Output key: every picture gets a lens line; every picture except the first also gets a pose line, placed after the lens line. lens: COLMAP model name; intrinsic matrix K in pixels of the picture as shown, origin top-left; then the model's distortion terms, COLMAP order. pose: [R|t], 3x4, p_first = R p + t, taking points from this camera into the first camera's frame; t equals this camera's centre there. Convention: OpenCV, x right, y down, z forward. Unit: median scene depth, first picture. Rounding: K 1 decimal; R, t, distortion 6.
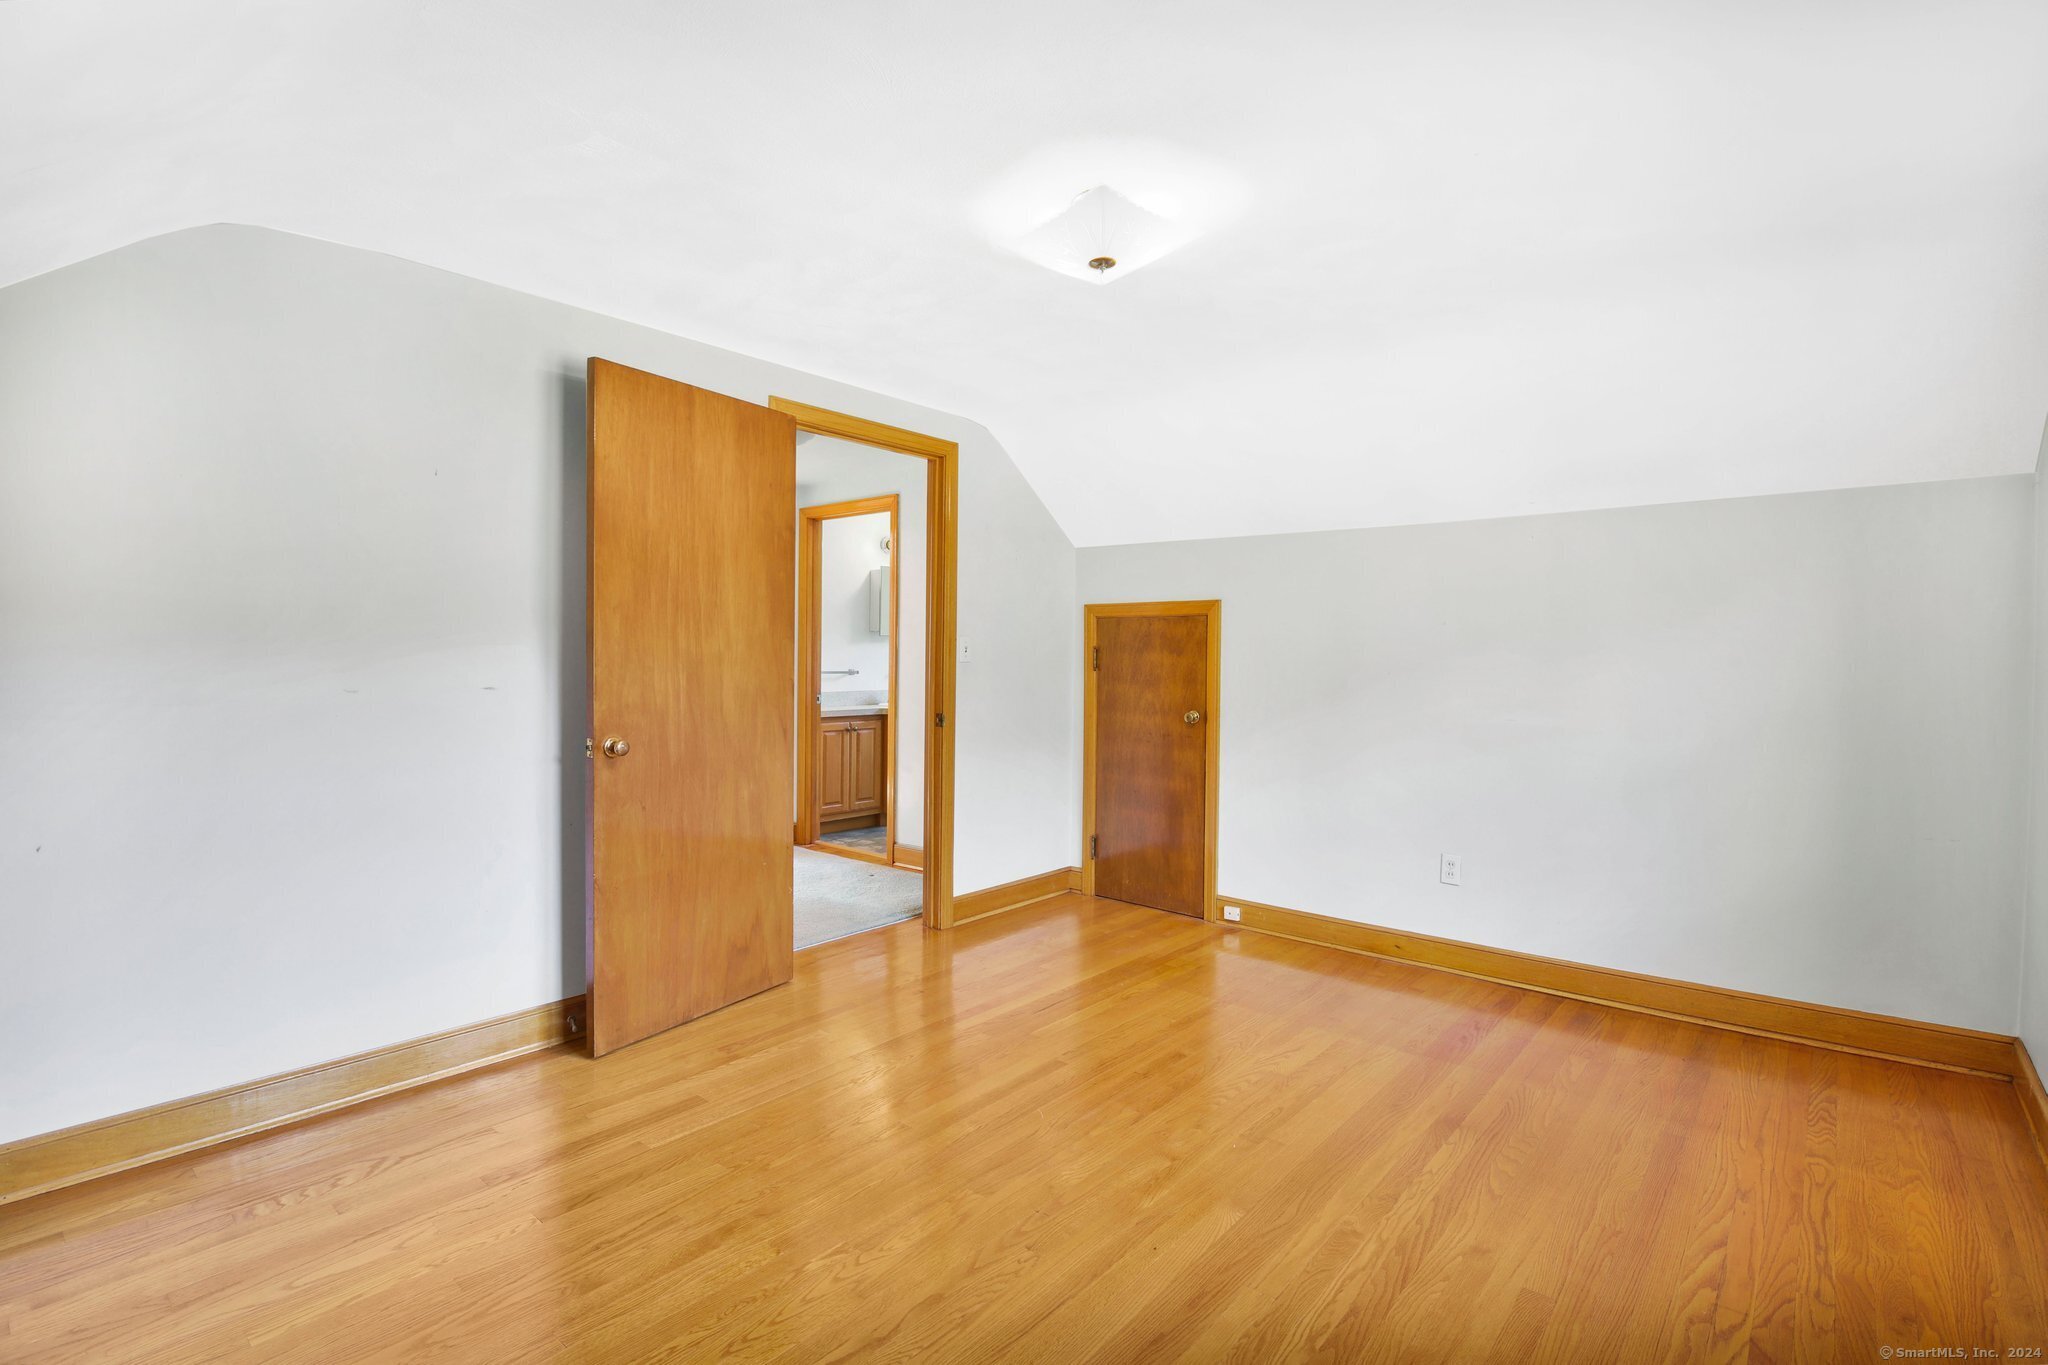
lens RADIAL K [[971.4, 0, 1005.1], [0, 971.4, 667.1], [0, 0, 1]] dist [0.000185, -0.000132]
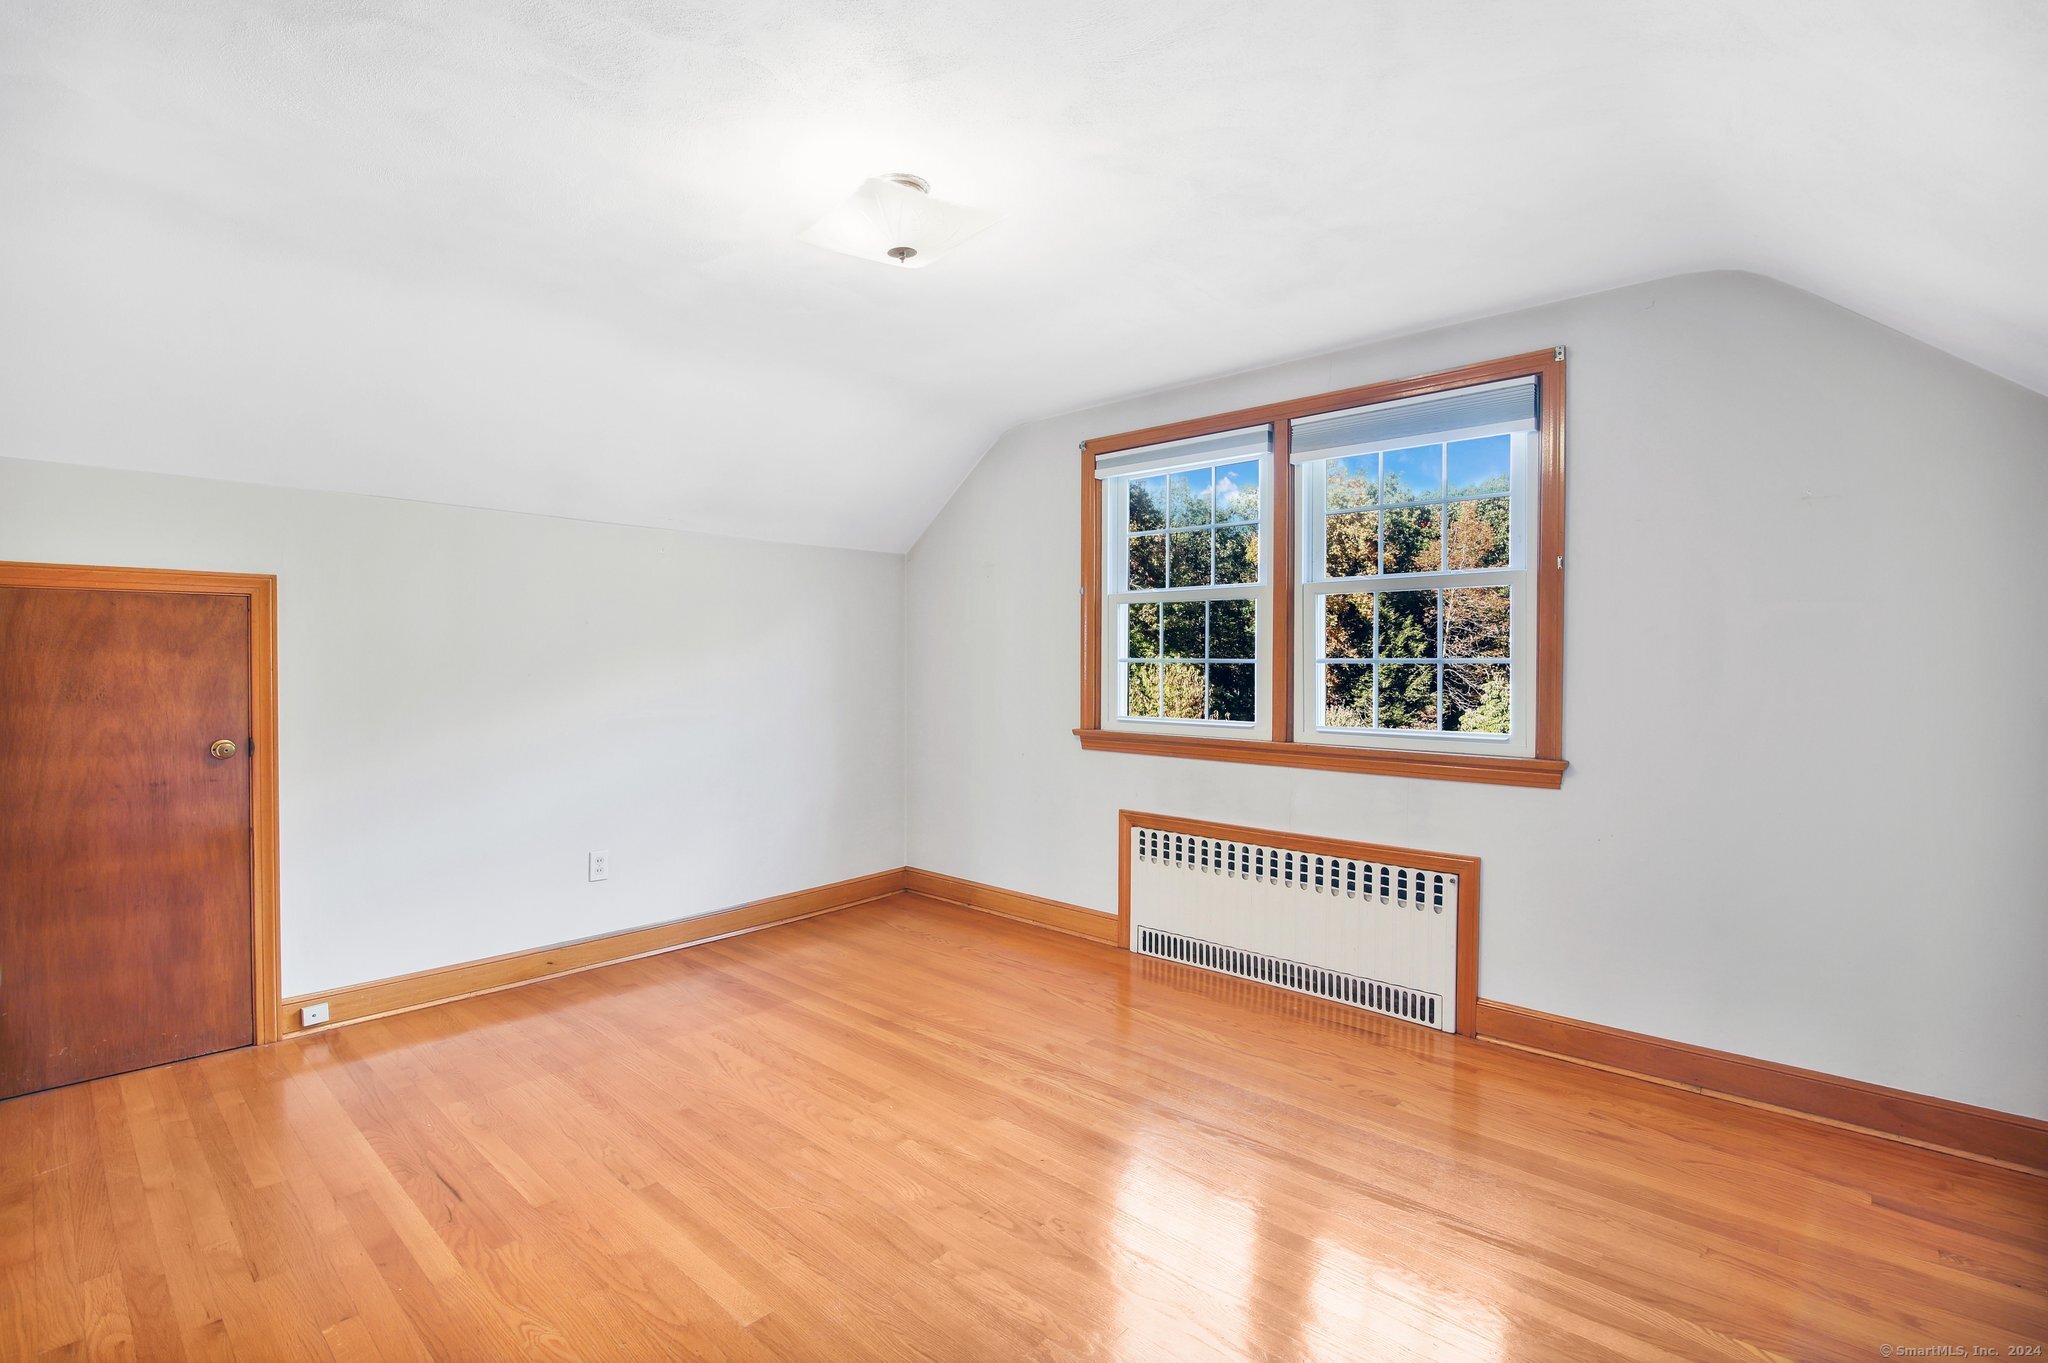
lens RADIAL K [[950.7, 0, 1044.6], [0, 950.7, 668.3], [0, 0, 1]] dist [-0.022457, 0.000161]
pose [[0.018765, -0.015699, 0.999701, -0.537288], [0.017307, 0.999732, 0.015375, -0.004464], [-0.999674, 0.017013, 0.019032, 0.537833]]
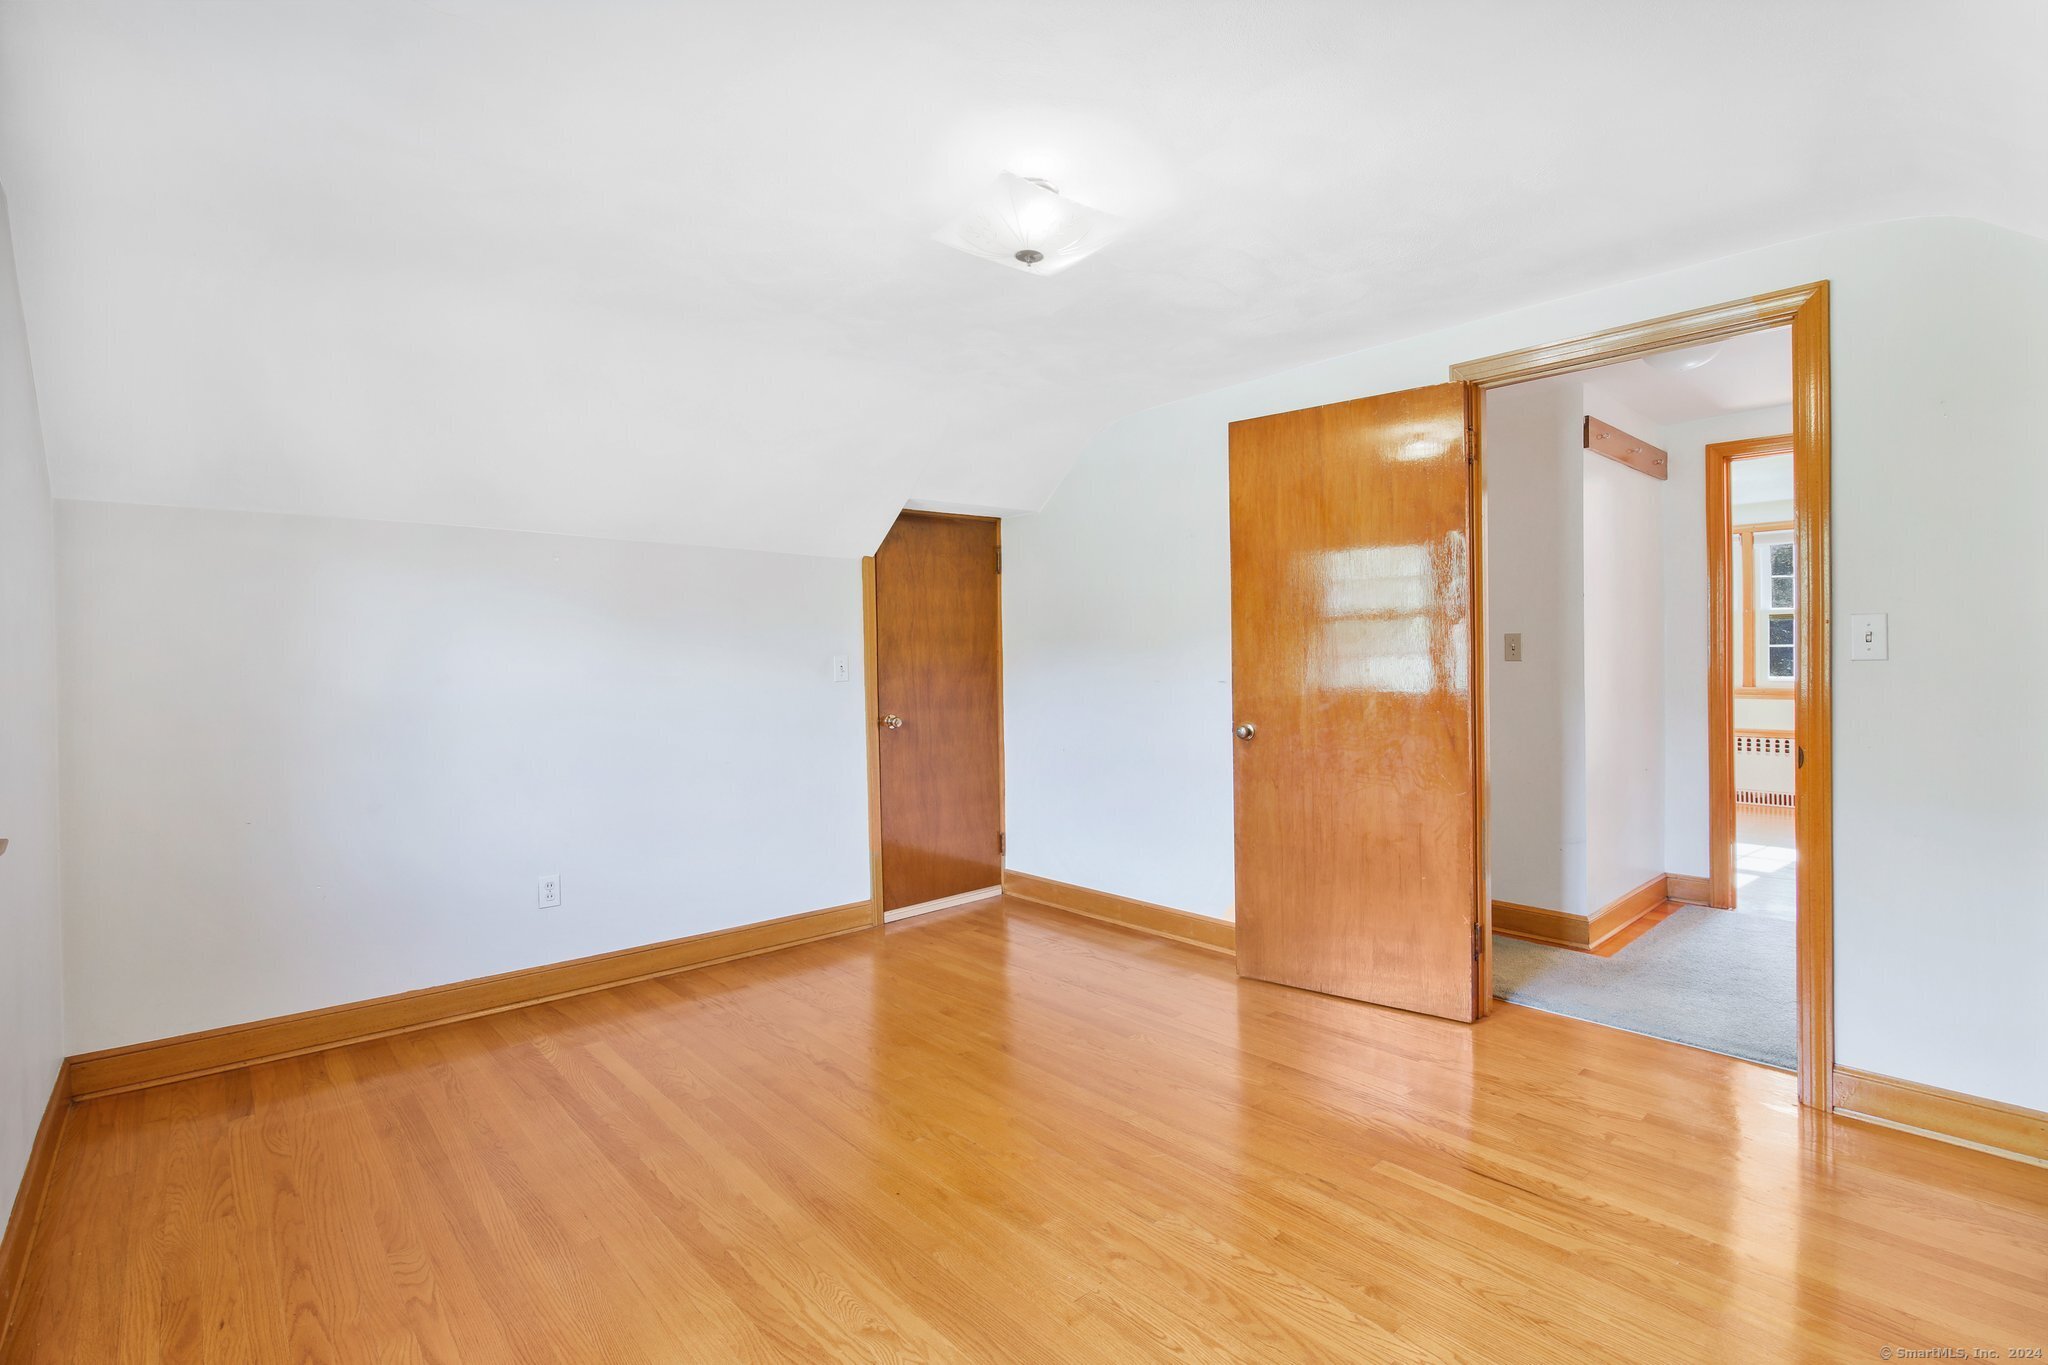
lens RADIAL K [[971.4, 0, 1005.1], [0, 971.4, 667.1], [0, 0, 1]] dist [0.000185, -0.000132]
pose [[-0.125754, -0.000868, -0.992061, 0.700280], [-0.007189, 0.999974, 0.000036, 0.002668], [0.992035, 0.007136, -0.125757, 0.693184]]
